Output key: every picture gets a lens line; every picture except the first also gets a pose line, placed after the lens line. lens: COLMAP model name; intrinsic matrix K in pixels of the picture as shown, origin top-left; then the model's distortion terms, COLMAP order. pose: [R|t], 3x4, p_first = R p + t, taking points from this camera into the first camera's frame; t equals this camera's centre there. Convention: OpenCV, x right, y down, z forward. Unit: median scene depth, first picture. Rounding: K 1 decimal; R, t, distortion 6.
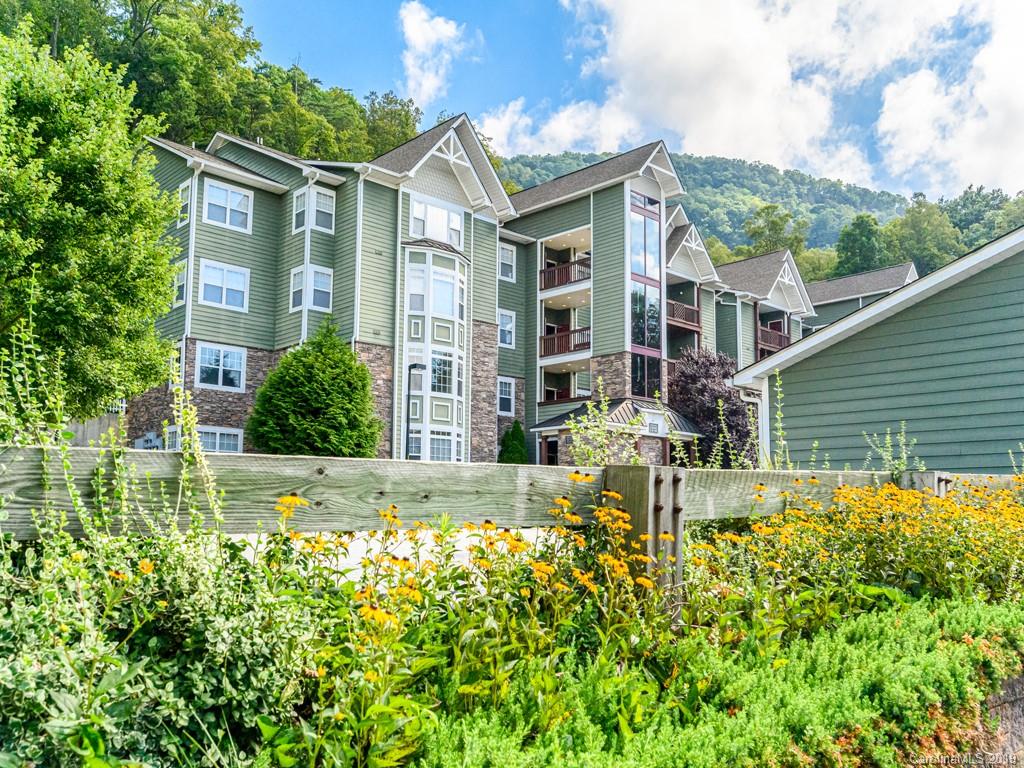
lens RADIAL K [[842.3, 0, 513.1], [0, 842.3, 381.2], [0, 0, 1]] dist [0.030578, -0.004514]
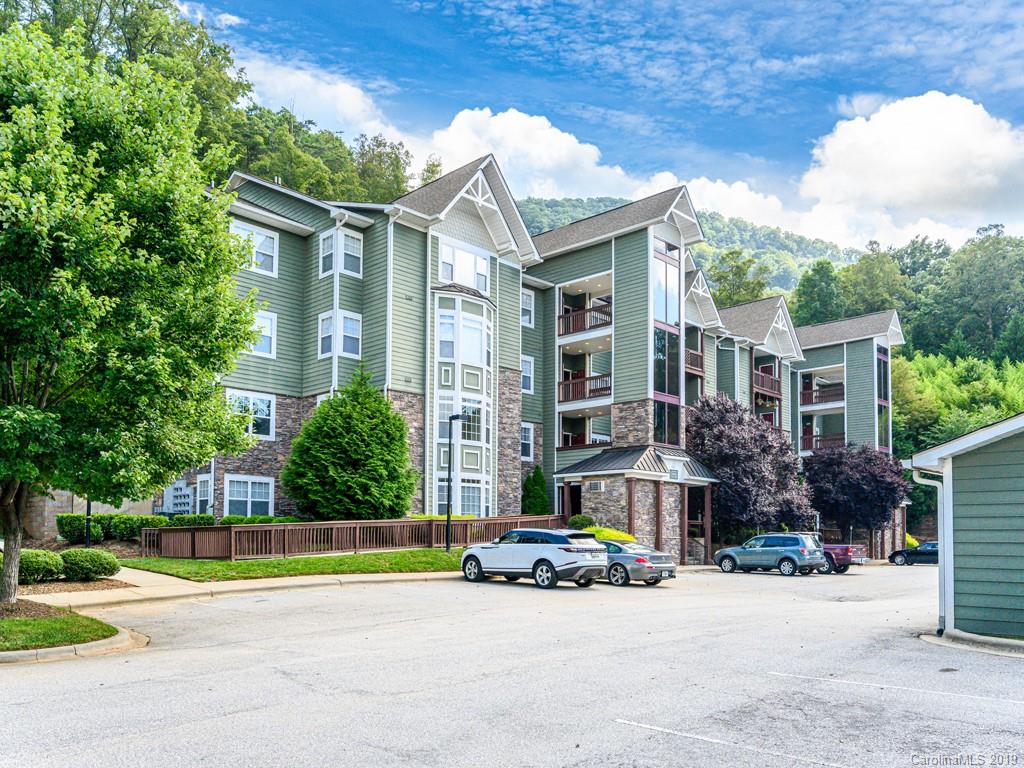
lens RADIAL K [[767.5, 0, 501.4], [0, 767.5, 472.4], [0, 0, 1]] dist [0.009385, -0.004364]
pose [[0.999471, 0.001688, 0.032477, -0.075979], [-0.004251, 0.996864, 0.079025, -0.020053], [-0.032242, -0.079122, 0.996343, 0.084949]]
